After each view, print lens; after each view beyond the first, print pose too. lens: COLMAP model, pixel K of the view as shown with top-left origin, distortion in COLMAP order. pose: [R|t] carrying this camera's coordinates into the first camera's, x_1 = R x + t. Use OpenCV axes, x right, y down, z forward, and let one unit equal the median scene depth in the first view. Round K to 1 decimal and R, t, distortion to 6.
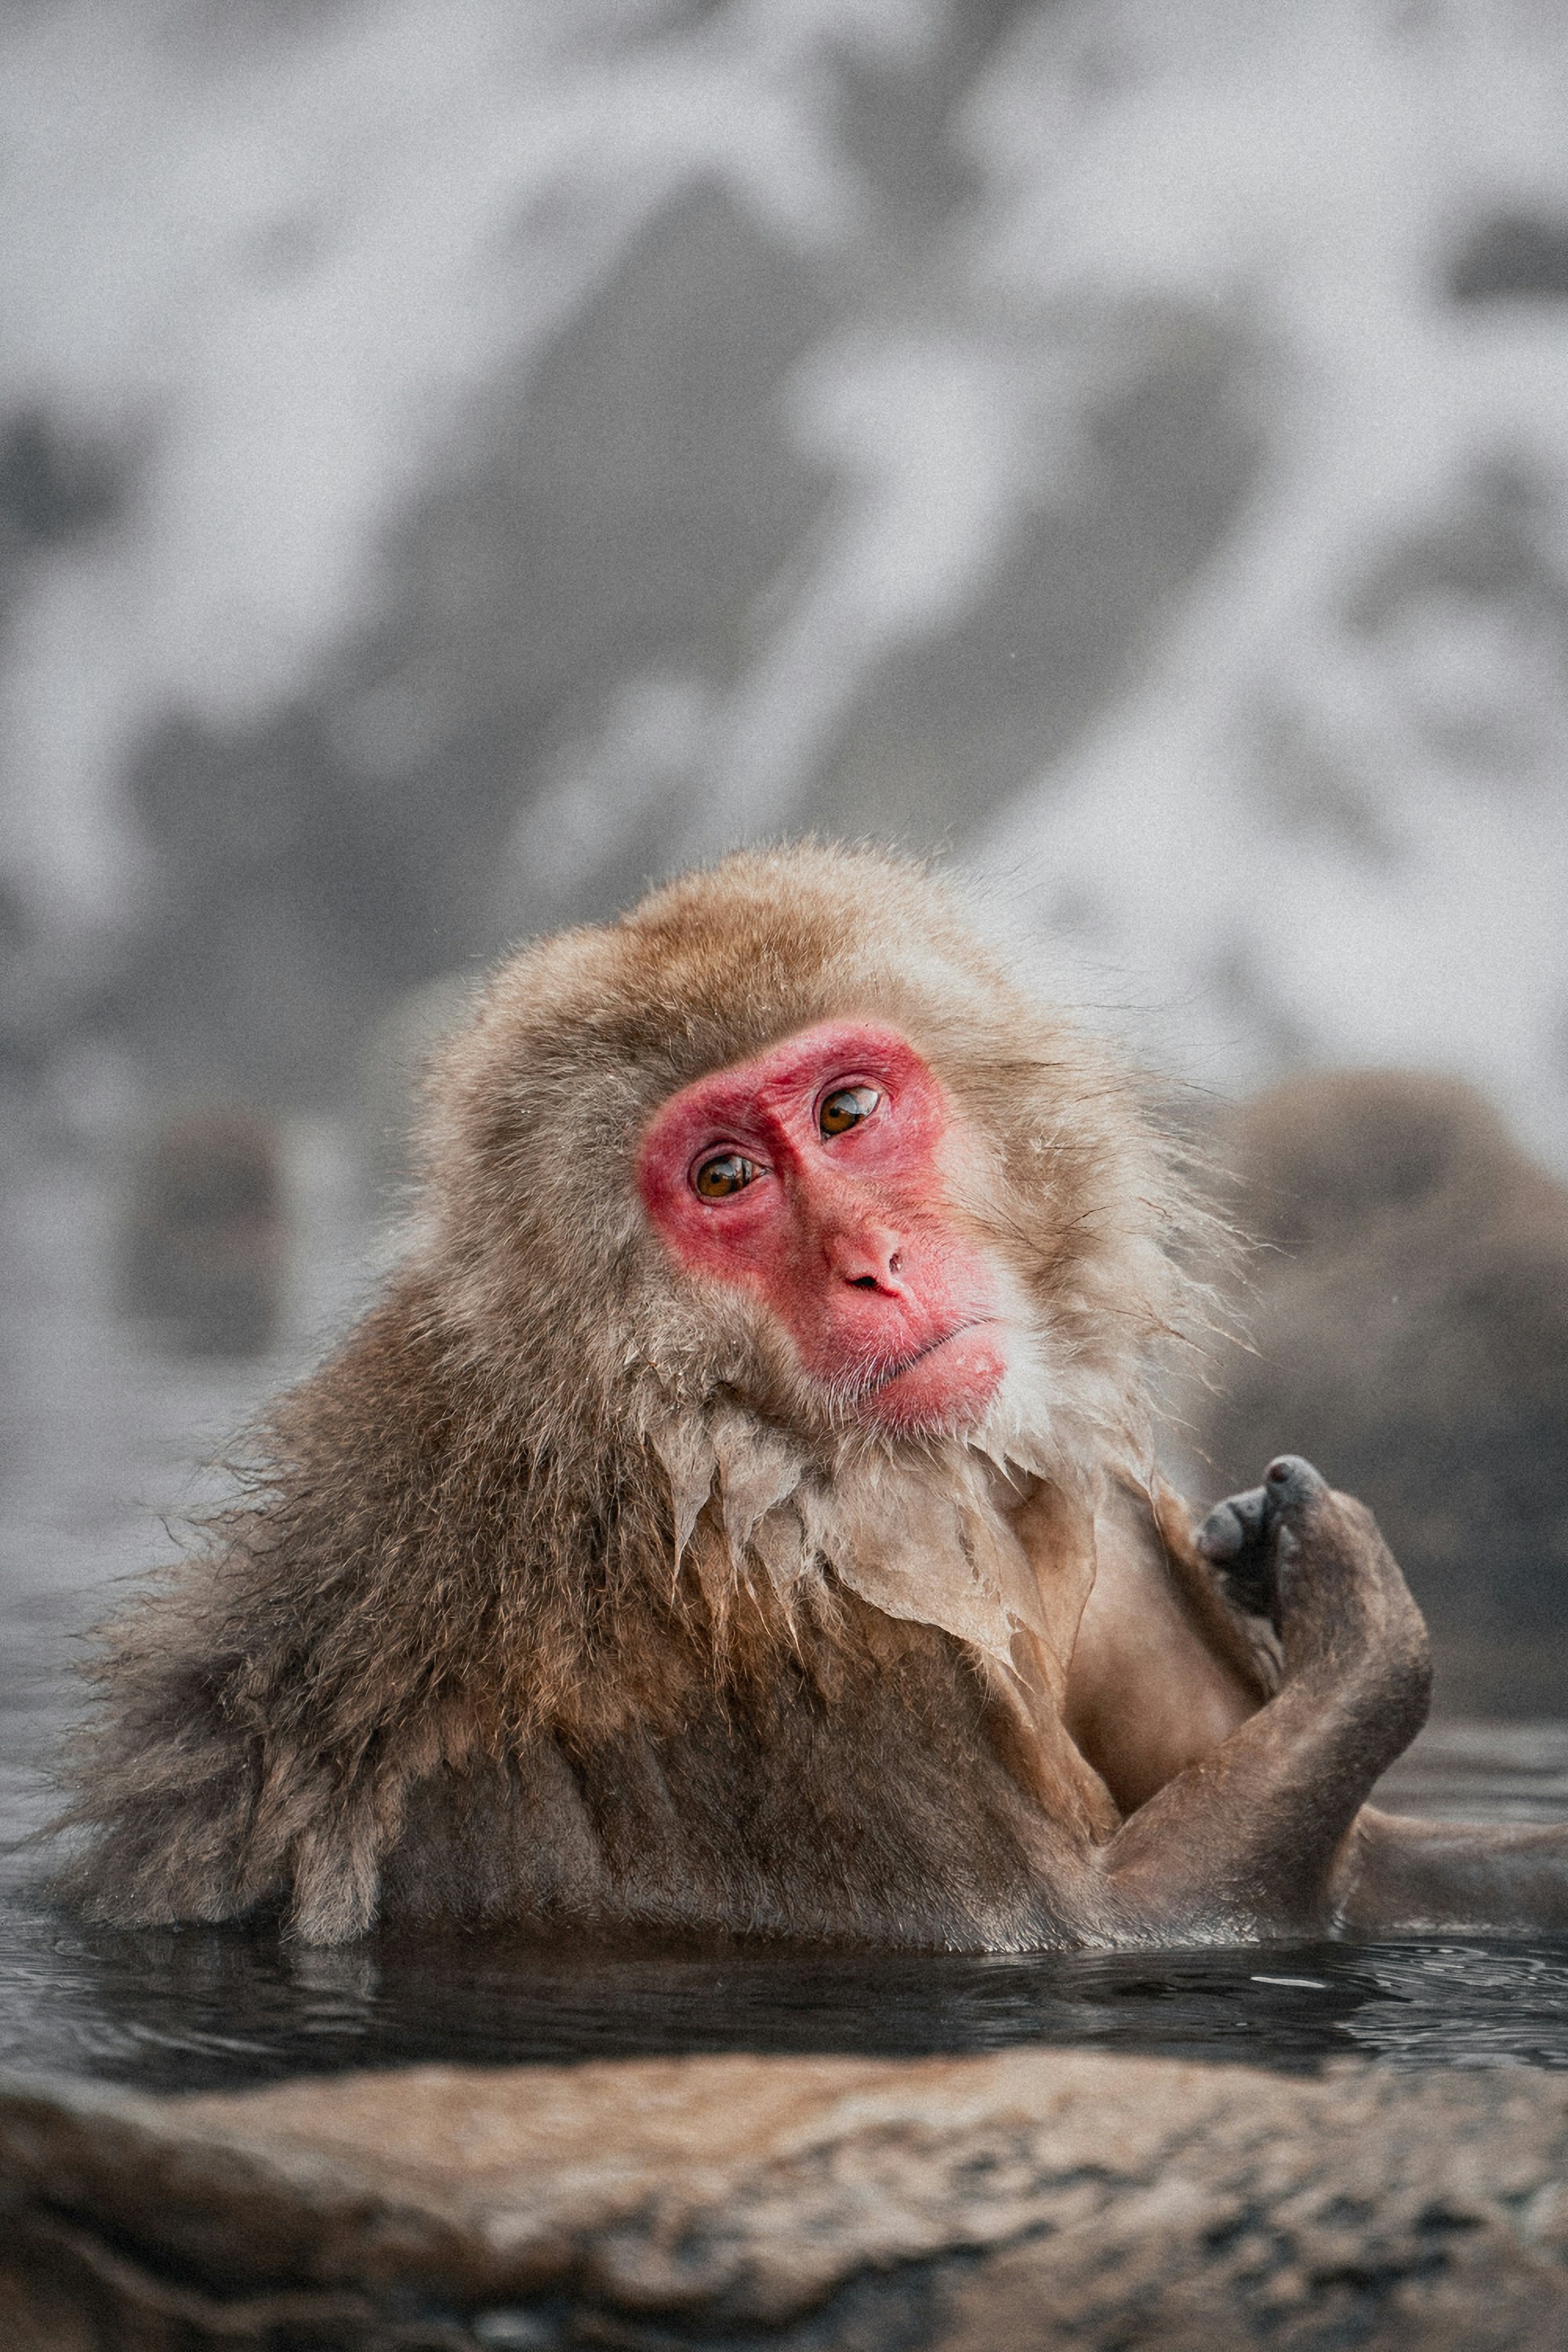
lens RADIAL K [[4661.6, 0, 784.0], [0, 4661.6, 1176.0], [0, 0, 1]] dist [0.076805, -0.002577]
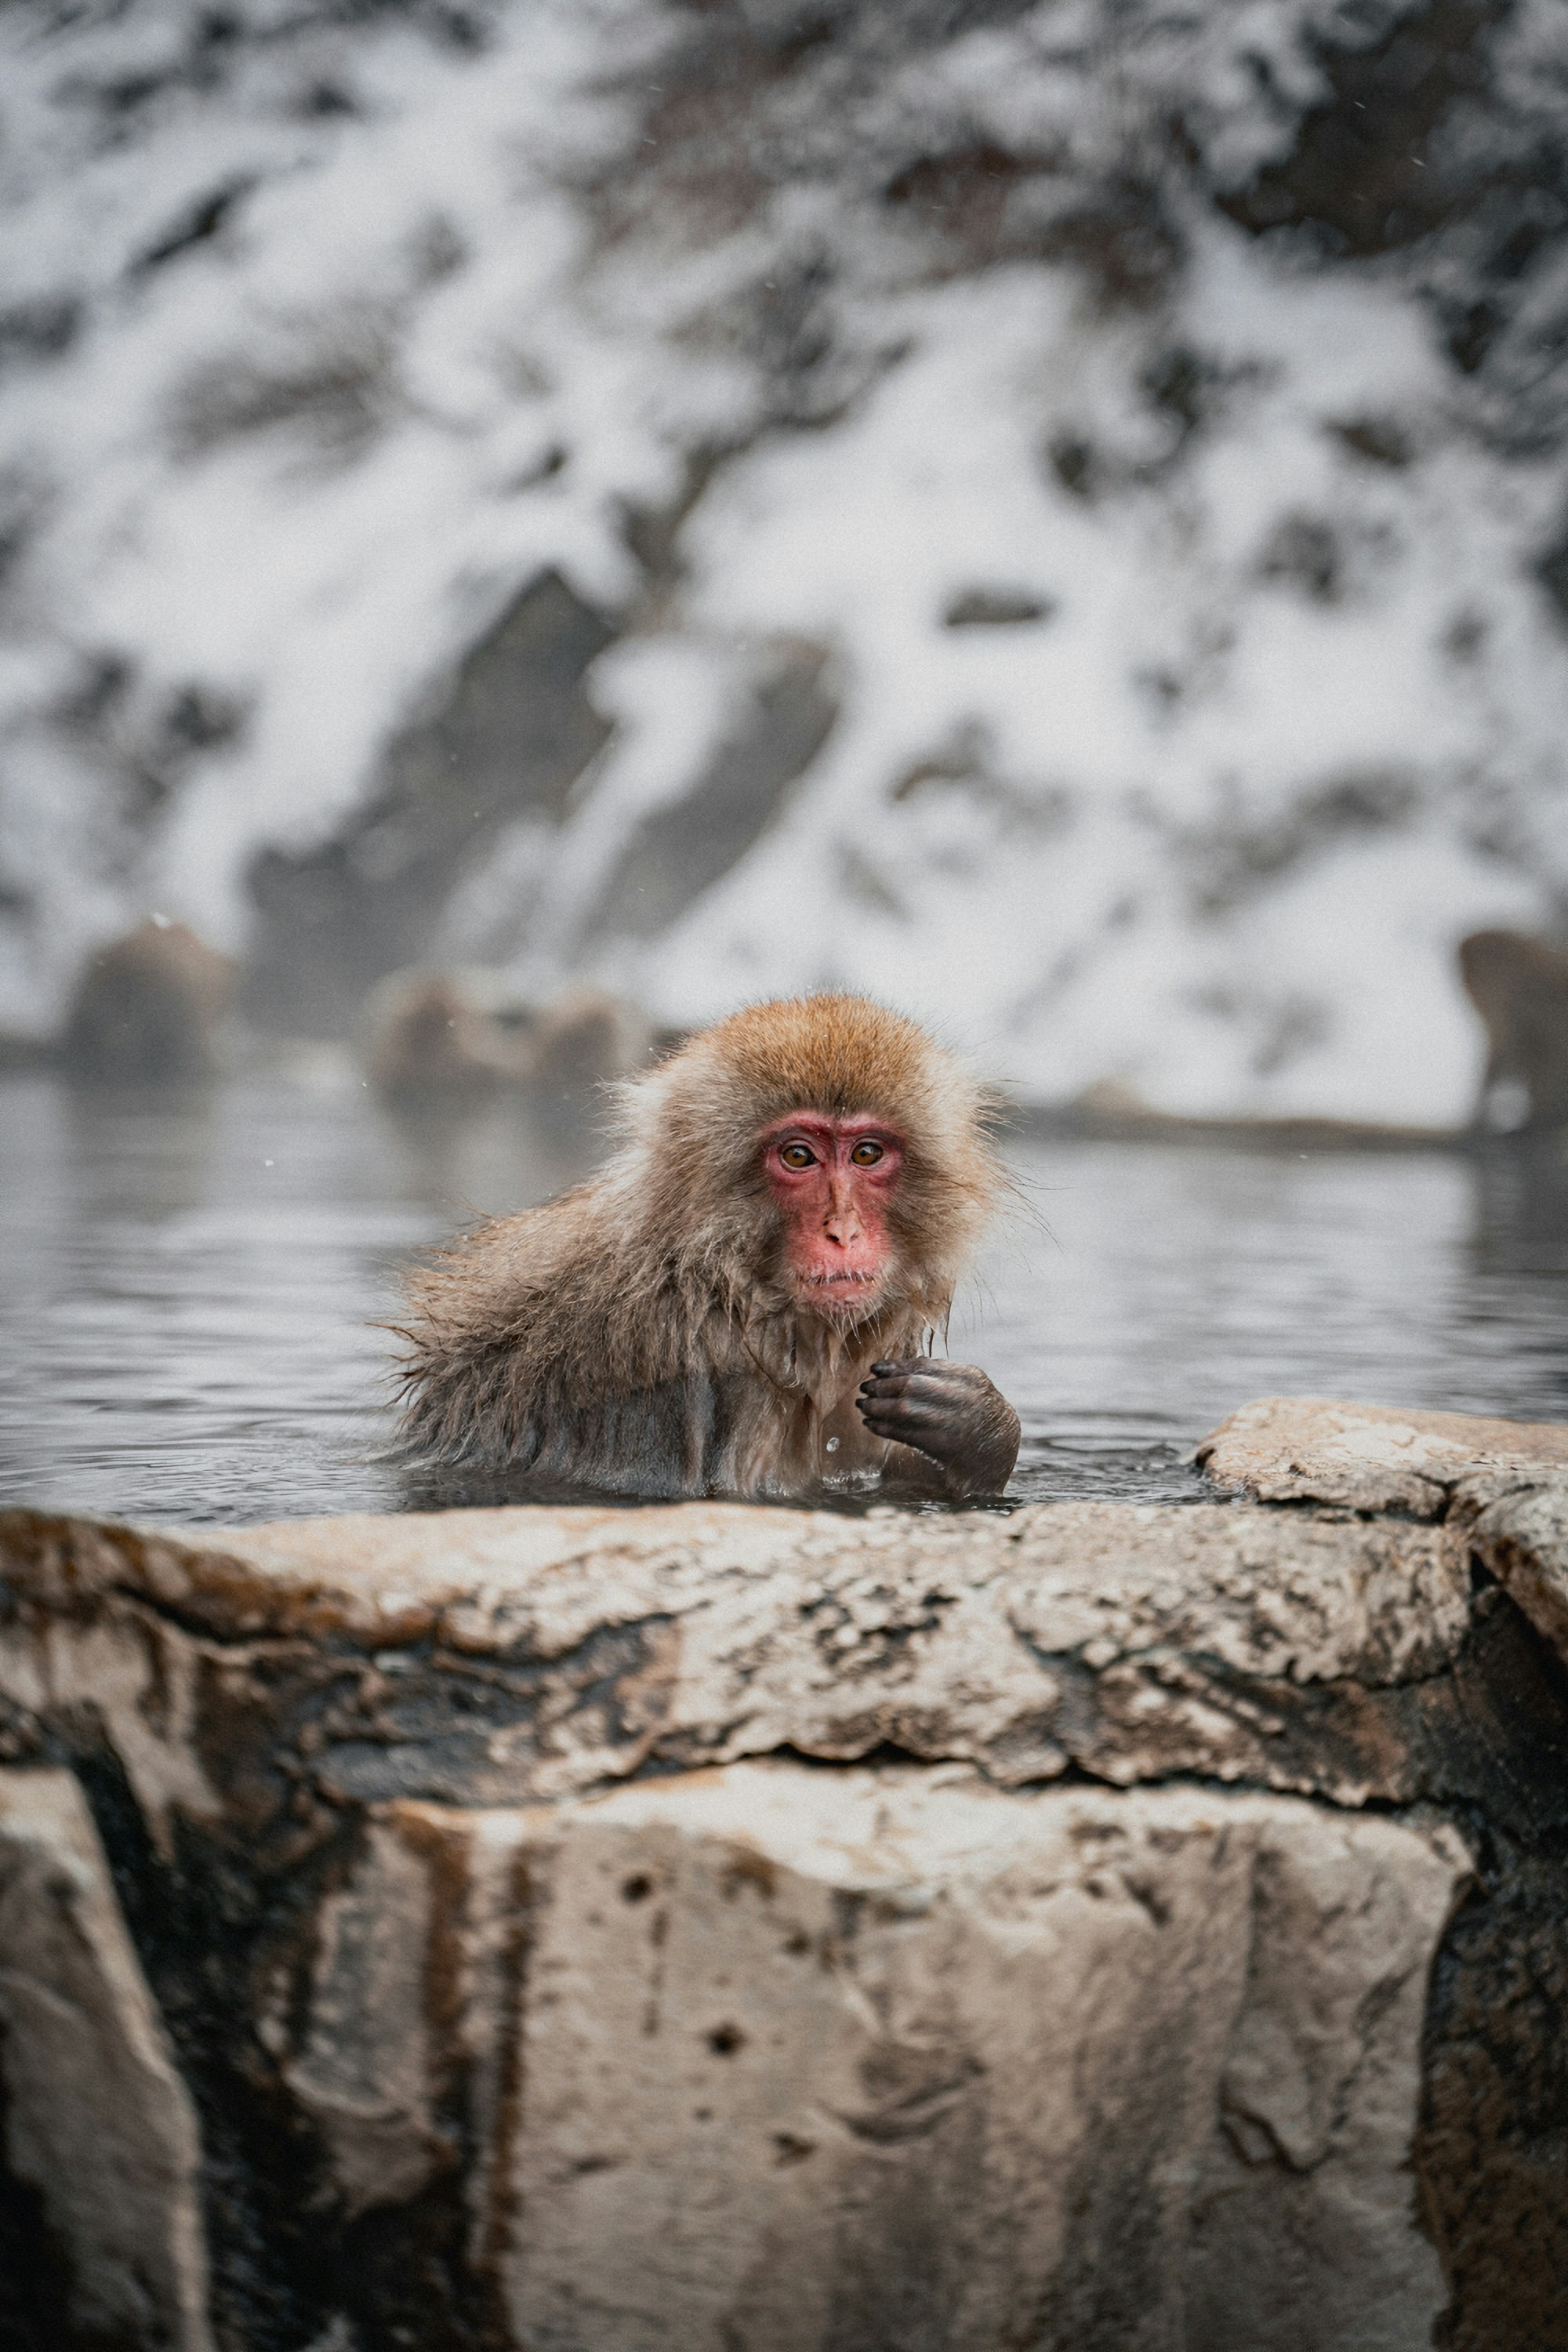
lens RADIAL K [[4758.5, 0, 784.0], [0, 4758.5, 1176.0], [0, 0, 1]] dist [0.274150, 0.266302]
pose [[0.997448, 0.009250, 0.070789, -0.042887], [-0.018744, 0.990717, 0.134645, -0.170281], [-0.068886, -0.135628, 0.988362, -0.725124]]
